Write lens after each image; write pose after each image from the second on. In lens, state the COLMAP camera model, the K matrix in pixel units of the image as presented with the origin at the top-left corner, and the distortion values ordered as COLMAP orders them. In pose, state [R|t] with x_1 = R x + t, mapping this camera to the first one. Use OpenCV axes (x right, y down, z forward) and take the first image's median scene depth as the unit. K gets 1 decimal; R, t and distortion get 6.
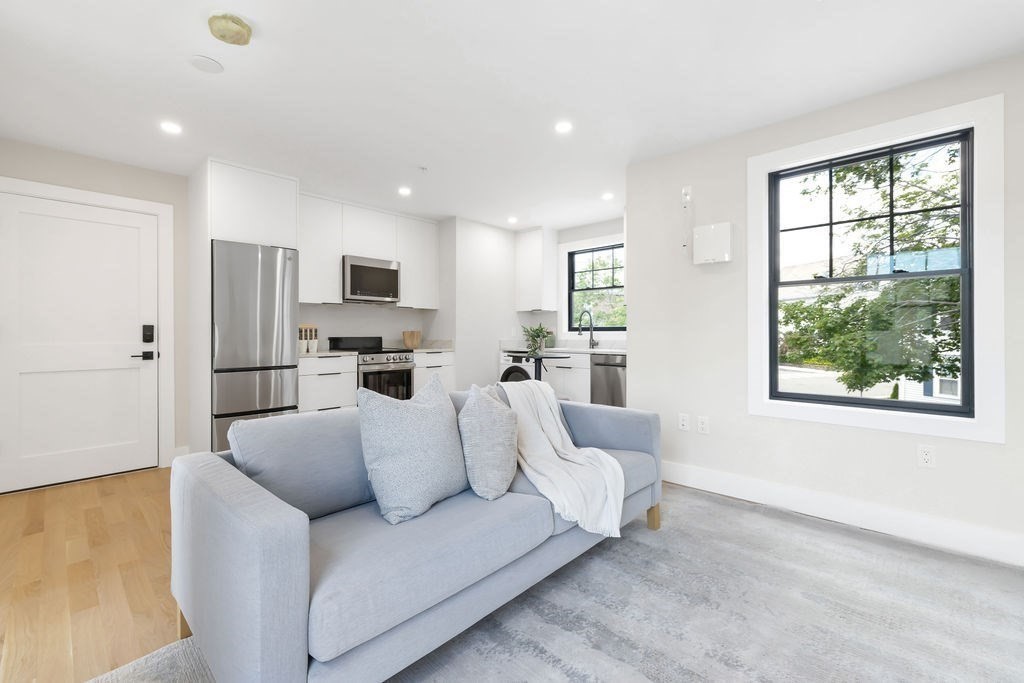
lens RADIAL K [[459.4, 0, 517.0], [0, 459.4, 337.9], [0, 0, 1]] dist [0.002680, -0.001057]
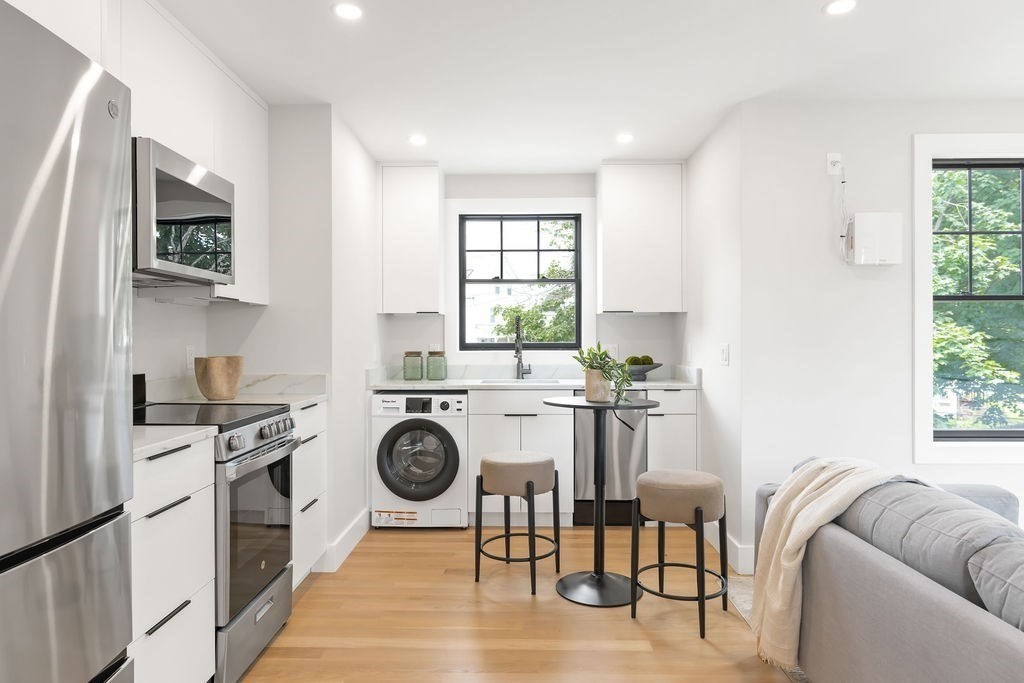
lens RADIAL K [[615.5, 0, 500.2], [0, 615.5, 346.7], [0, 0, 1]] dist [0.002167, 0.001632]
pose [[0.733836, -0.009853, 0.679255, -0.444739], [0.008629, 0.999949, 0.005182, -0.026338], [-0.679271, 0.002058, 0.733884, 0.454106]]
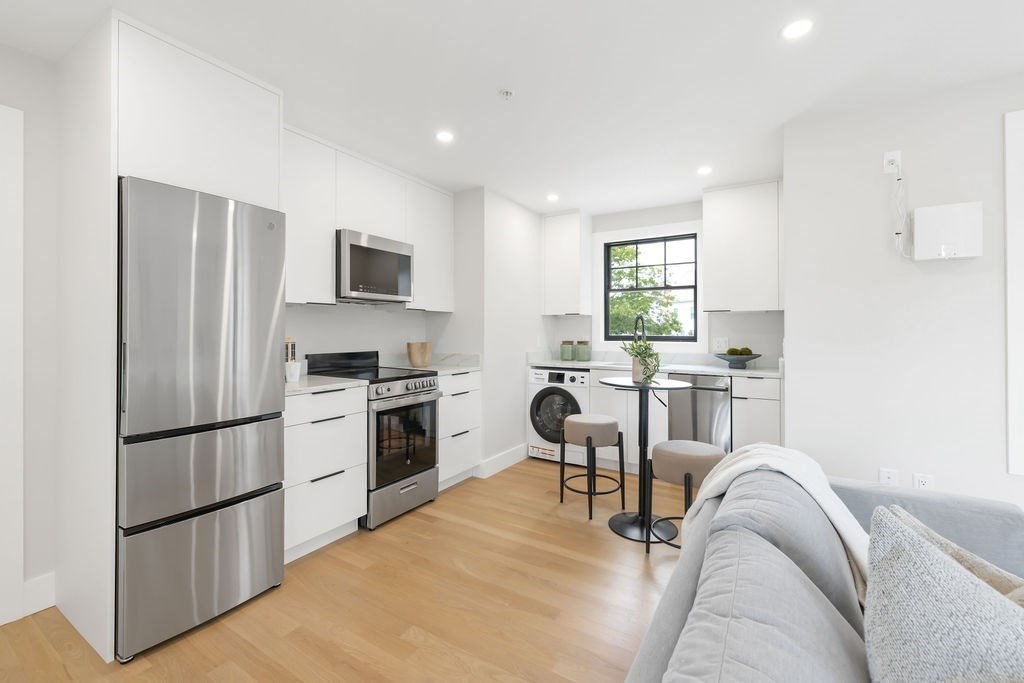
lens RADIAL K [[436.5, 0, 505.5], [0, 436.5, 329.6], [0, 0, 1]] dist [0.002348, -0.000518]
pose [[0.980209, 0.001700, 0.197956, -0.247361], [0.000554, 0.999936, -0.011331, -0.029112], [-0.197962, 0.011216, 0.980145, 0.323273]]
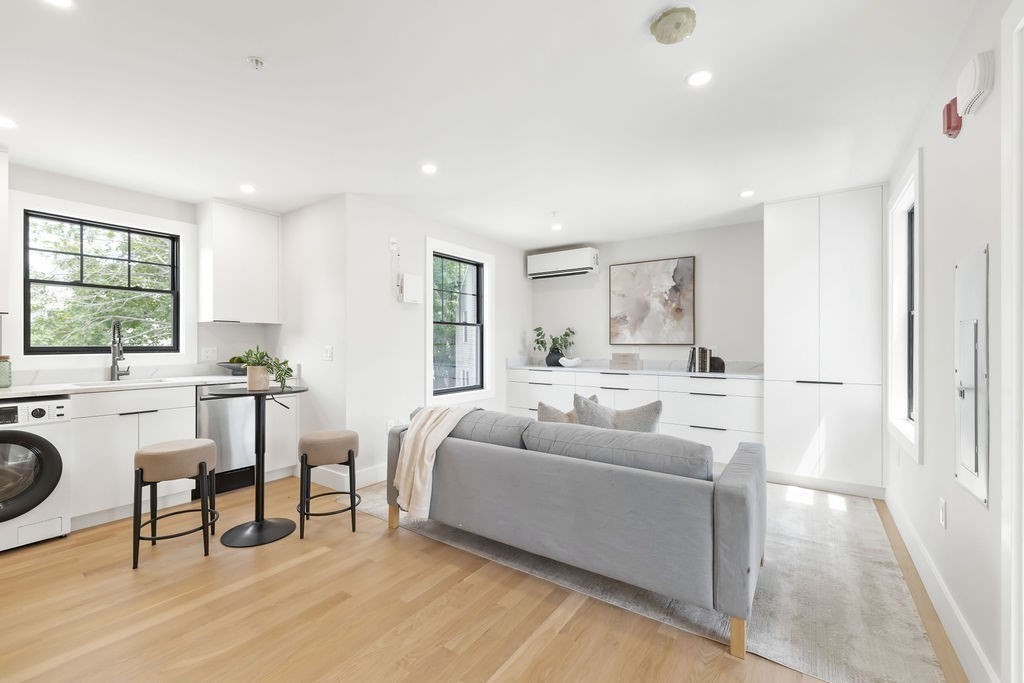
lens RADIAL K [[436.5, 0, 510.8], [0, 436.5, 345.0], [0, 0, 1]] dist [0.002348, -0.000518]
pose [[-0.164358, 0.004601, 0.986390, -0.573552], [0.006989, 0.999969, -0.003500, -0.022547], [-0.986376, 0.006319, -0.164385, 0.601320]]
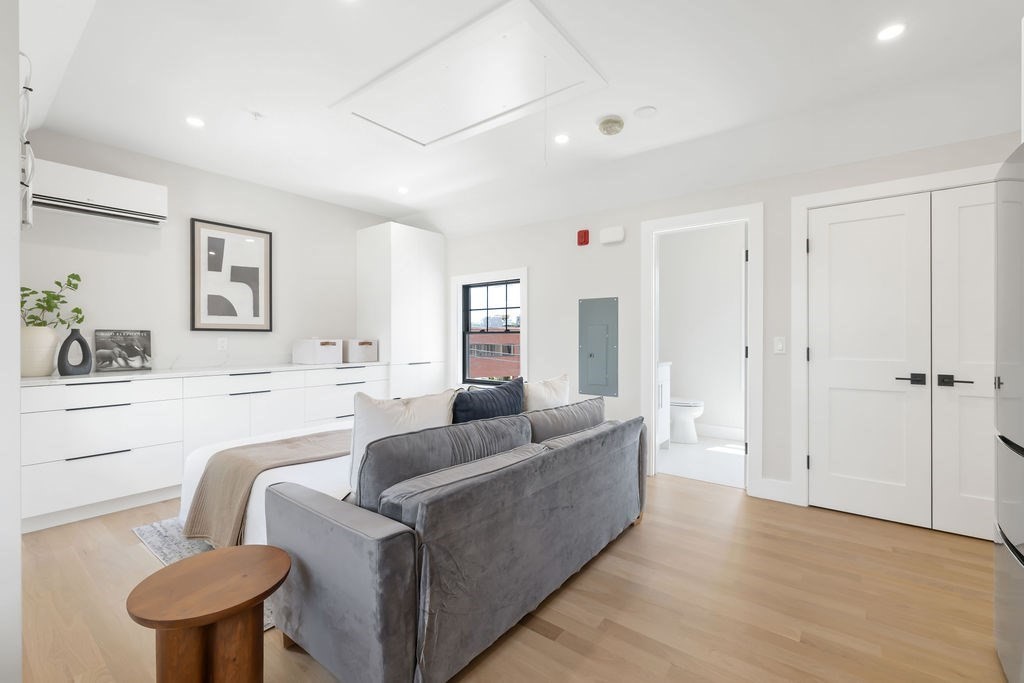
lens RADIAL K [[436.5, 0, 518.7], [0, 436.5, 334.3], [0, 0, 1]] dist [0.002348, -0.000518]
pose [[-0.990488, -0.000770, -0.137600, -0.048067], [-0.000787, 1.000000, 0.000068, -0.026013], [0.137600, 0.000175, -0.990488, 0.990995]]
